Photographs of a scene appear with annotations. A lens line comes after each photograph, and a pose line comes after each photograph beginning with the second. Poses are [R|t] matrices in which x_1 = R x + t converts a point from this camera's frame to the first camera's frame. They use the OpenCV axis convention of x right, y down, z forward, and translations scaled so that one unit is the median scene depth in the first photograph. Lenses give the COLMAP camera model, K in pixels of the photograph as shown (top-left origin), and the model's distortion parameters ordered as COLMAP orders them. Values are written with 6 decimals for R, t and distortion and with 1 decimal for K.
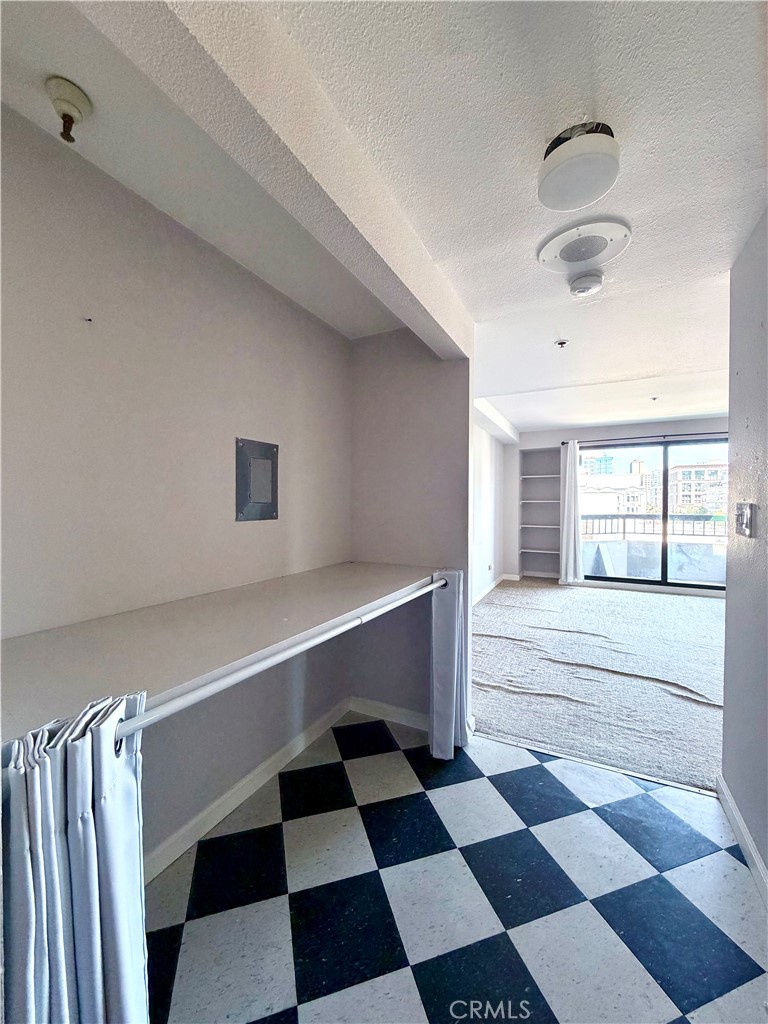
lens RADIAL K [[407.6, 0, 383.8], [0, 407.6, 514.8], [0, 0, 1]] dist [0.000393, 0.001349]
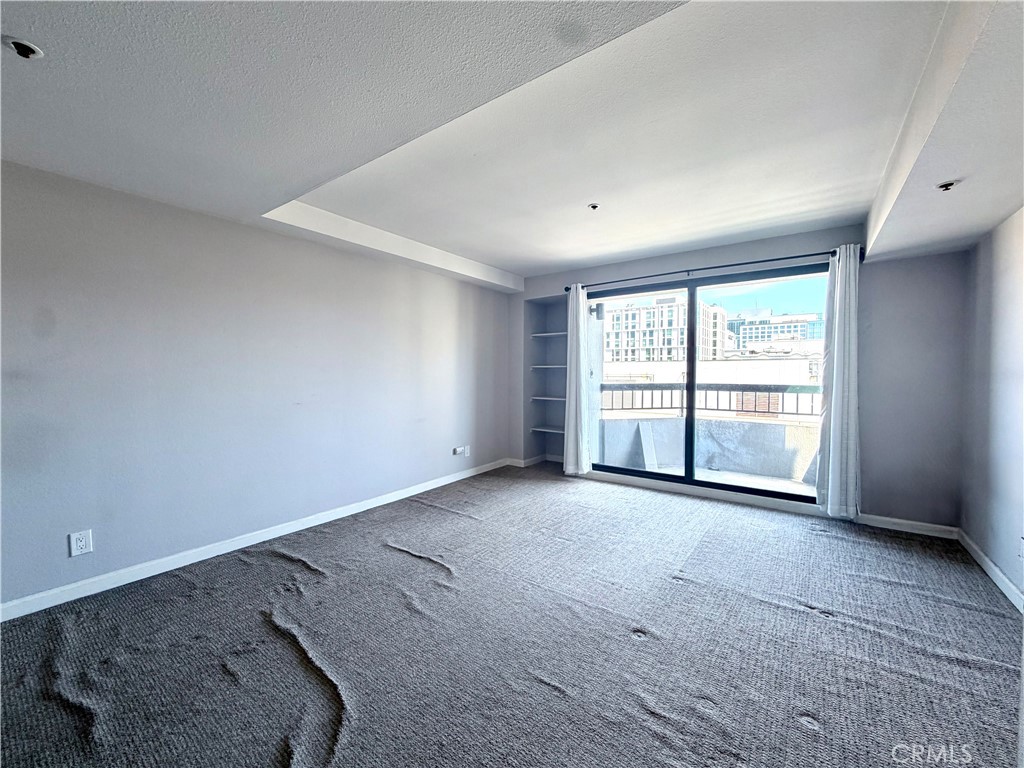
lens RADIAL K [[407.6, 0, 506.9], [0, 407.6, 386.9], [0, 0, 1]] dist [0.000393, 0.001349]
pose [[0.987364, 0.003808, -0.158424, 0.460038], [-0.002627, 0.999967, 0.007663, 0.000343], [0.158448, -0.007150, 0.987341, 0.238268]]
